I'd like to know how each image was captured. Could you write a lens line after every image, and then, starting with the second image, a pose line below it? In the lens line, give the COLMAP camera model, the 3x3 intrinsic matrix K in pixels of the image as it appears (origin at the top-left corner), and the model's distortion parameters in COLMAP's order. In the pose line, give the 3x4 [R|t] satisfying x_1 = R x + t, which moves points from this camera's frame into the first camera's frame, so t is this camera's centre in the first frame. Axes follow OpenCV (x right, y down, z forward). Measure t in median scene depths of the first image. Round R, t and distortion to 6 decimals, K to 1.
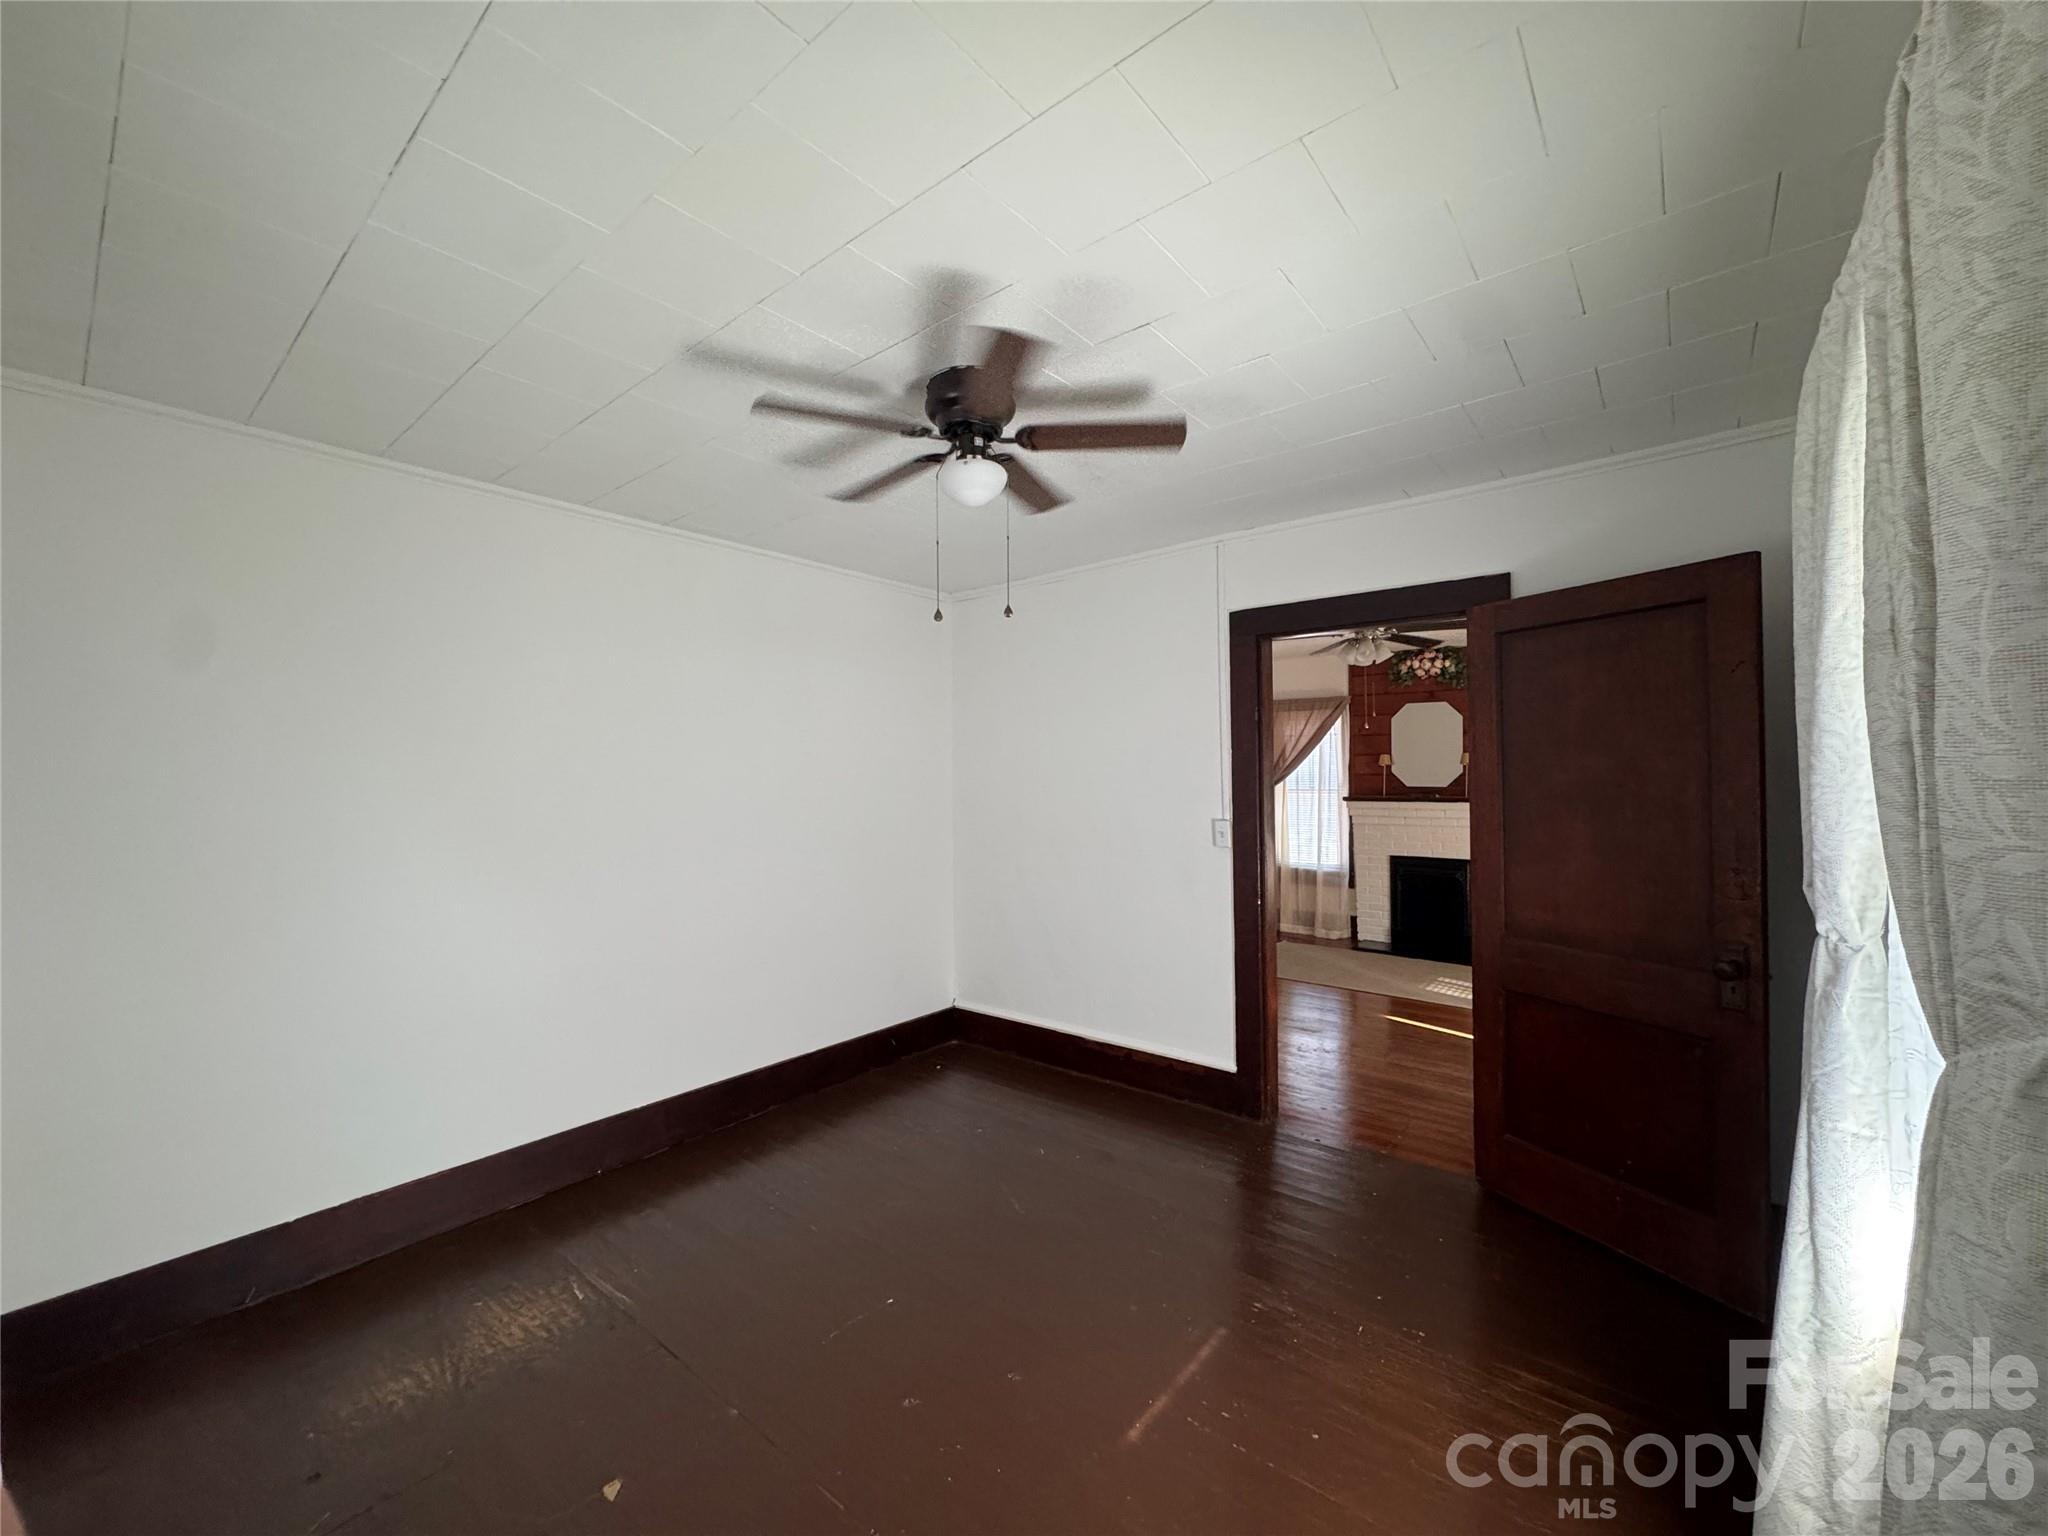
lens RADIAL K [[817.5, 0, 1021.4], [0, 817.5, 773.3], [0, 0, 1]] dist [-0.005406, 0.000281]
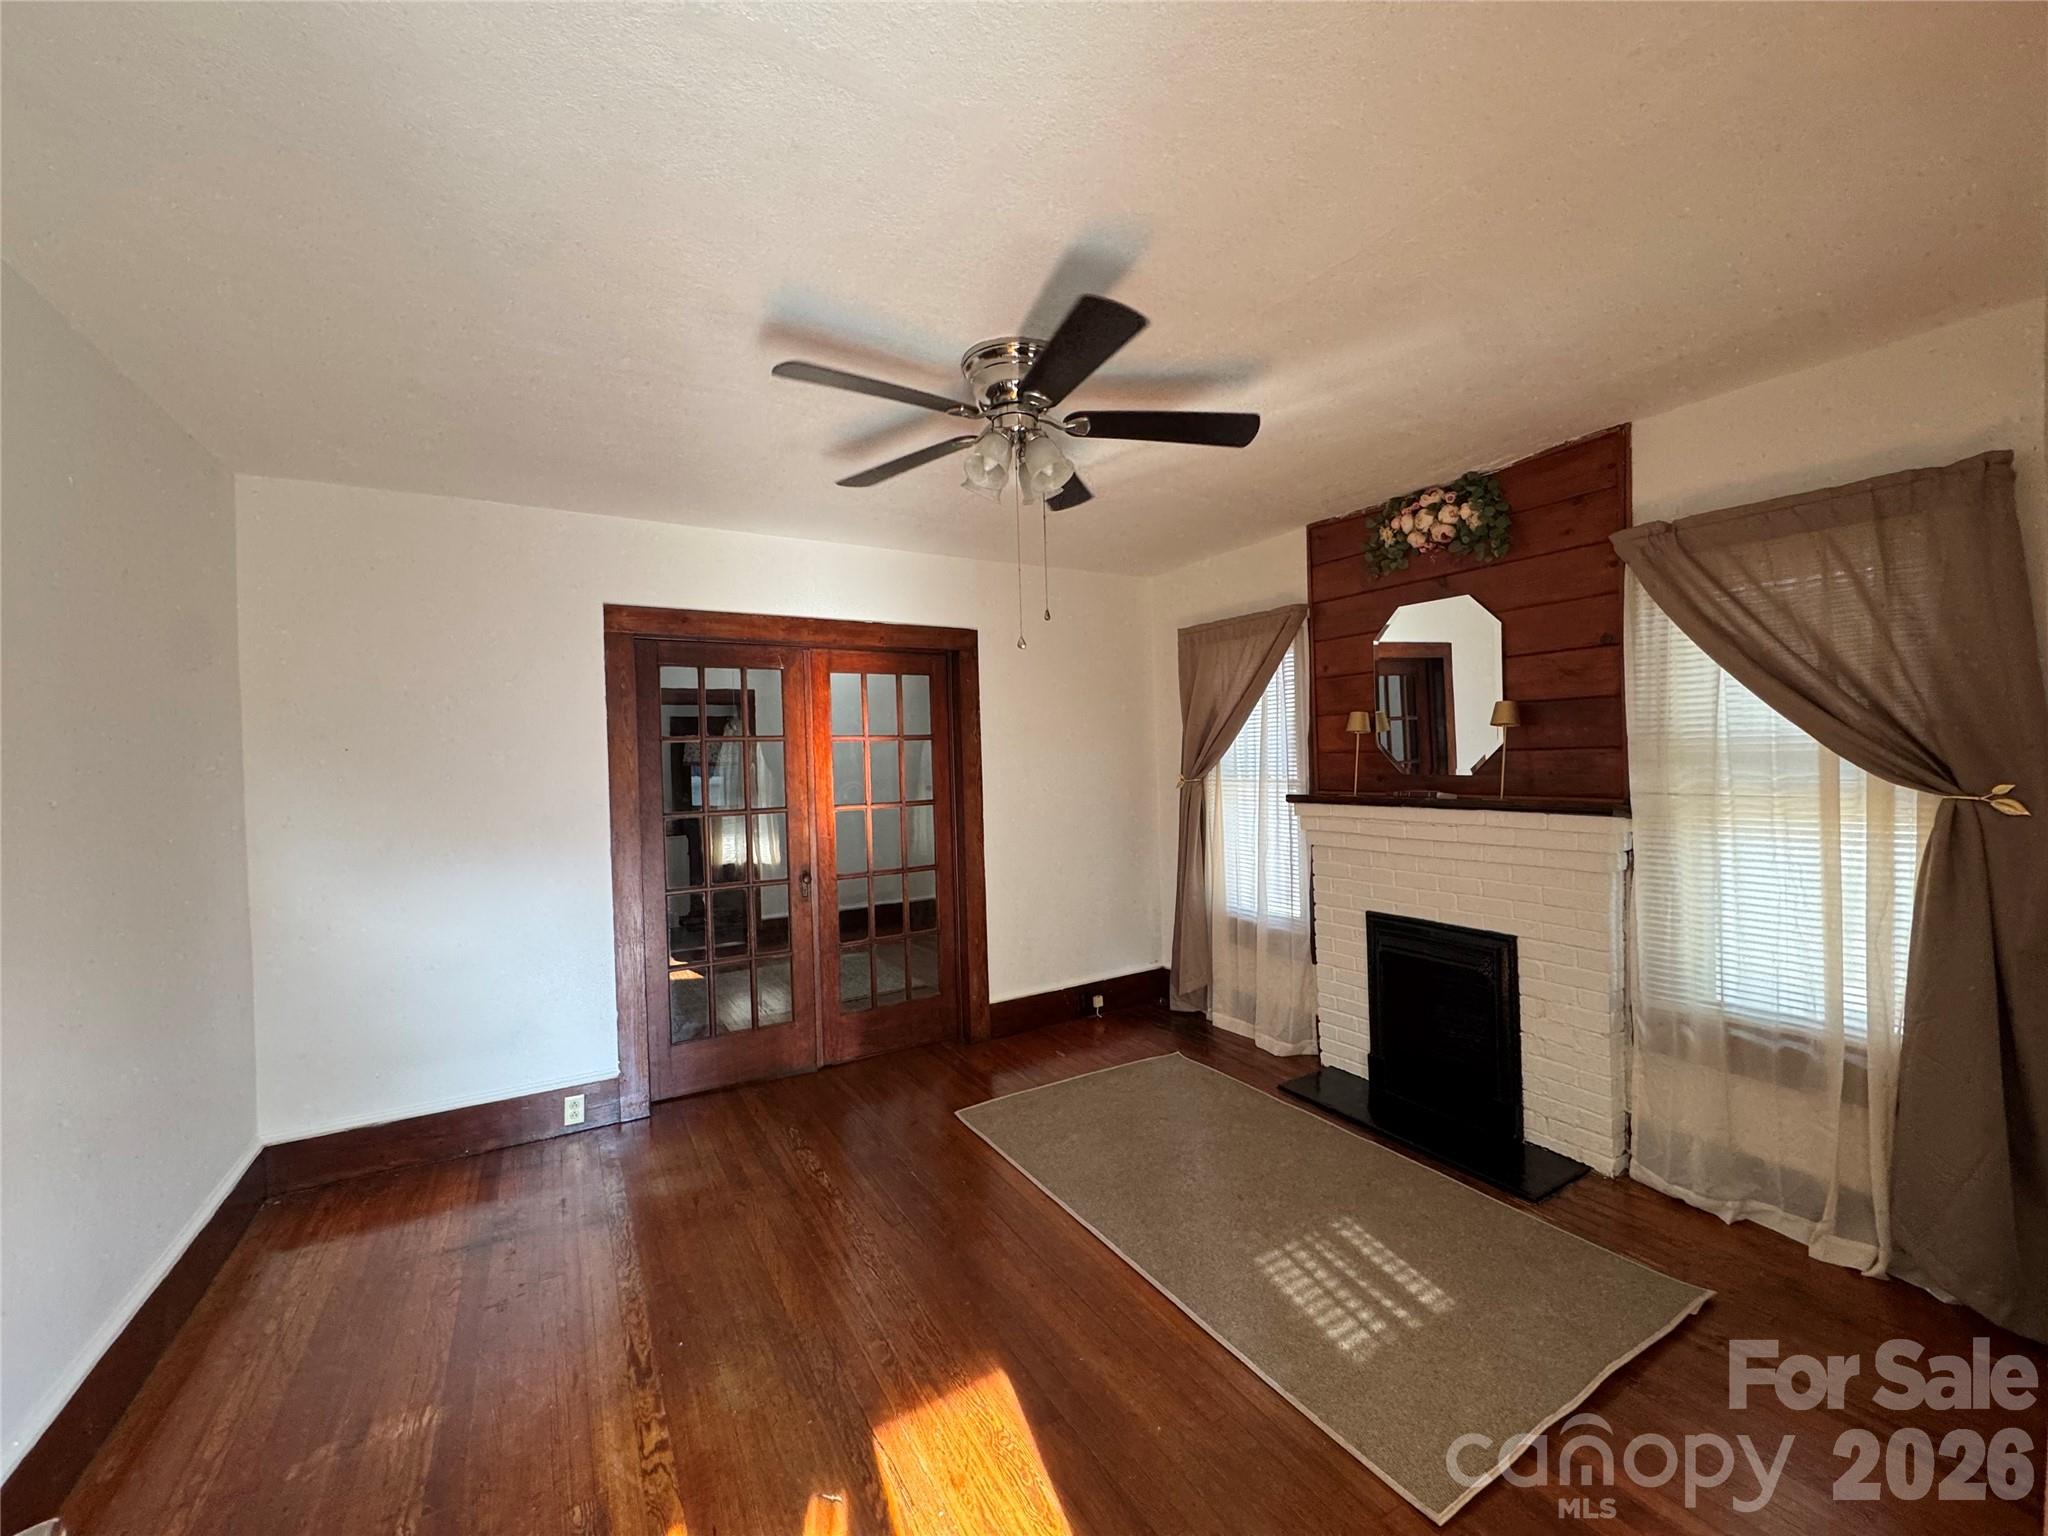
lens RADIAL K [[817.5, 0, 1027.3], [0, 817.5, 773.2], [0, 0, 1]] dist [-0.005406, 0.000281]
pose [[0.939328, -0.010852, -0.342850, 0.414206], [0.022023, 0.999345, 0.028706, -0.003957], [0.342314, -0.034515, 0.938952, 0.439259]]
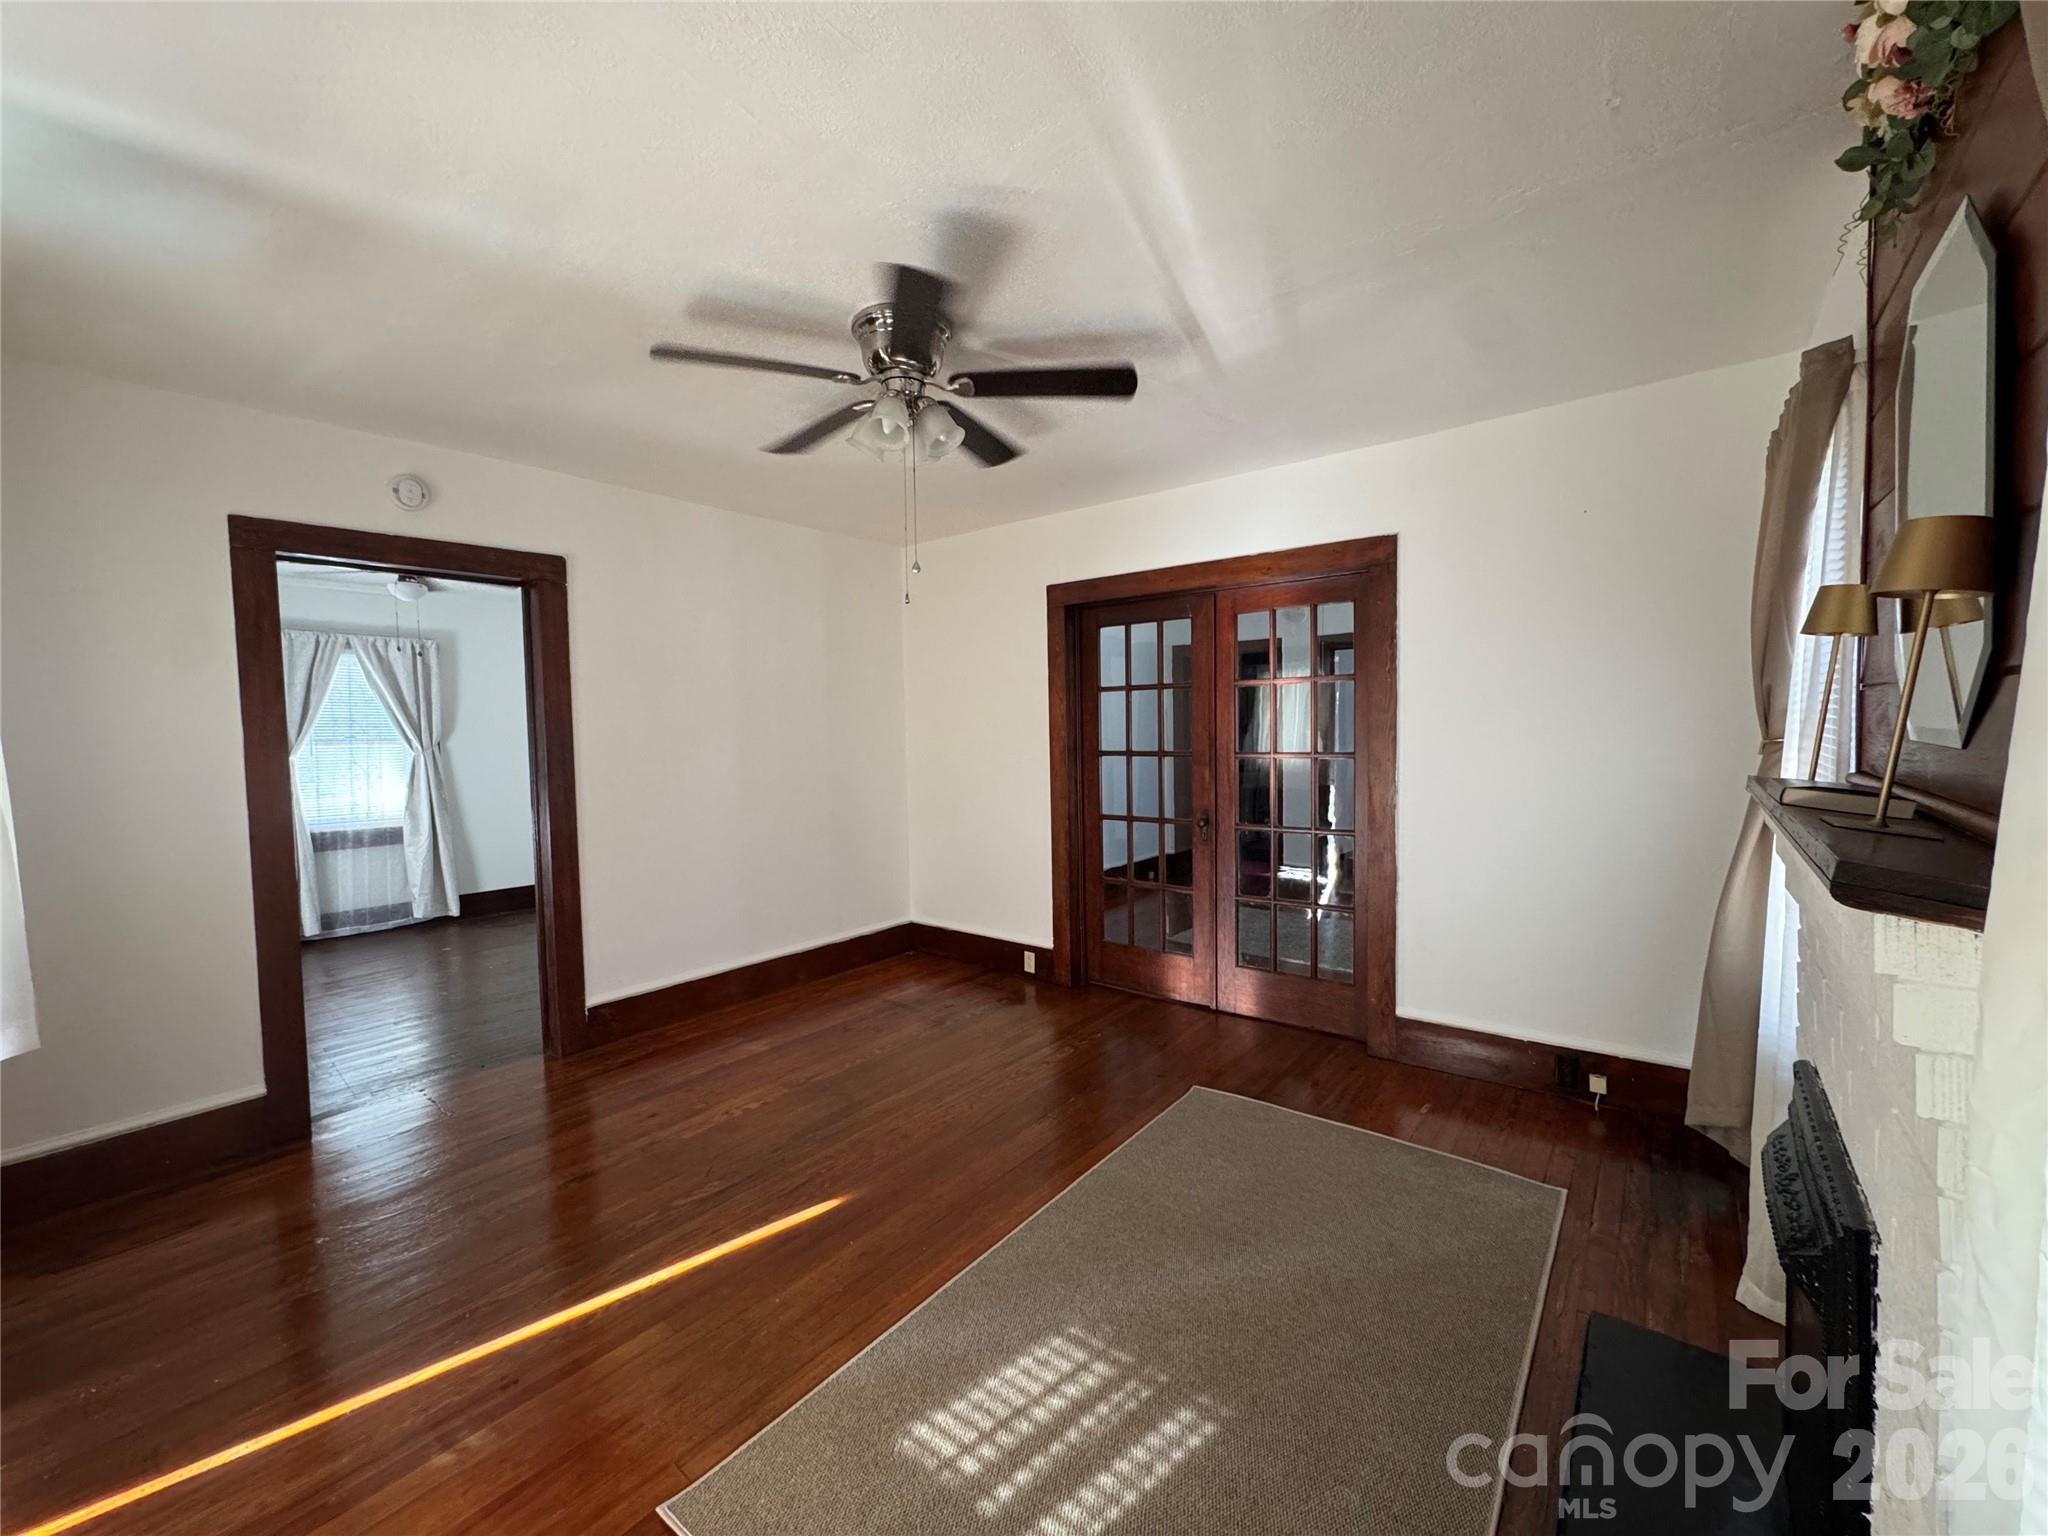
lens RADIAL K [[817.5, 0, 1027.1], [0, 817.5, 781.5], [0, 0, 1]] dist [-0.005406, 0.000281]
pose [[0.017160, 0.075293, -0.997014, 0.635667], [0.026561, 0.996774, 0.075732, 0.005670], [0.999500, -0.027782, 0.015105, 0.768109]]
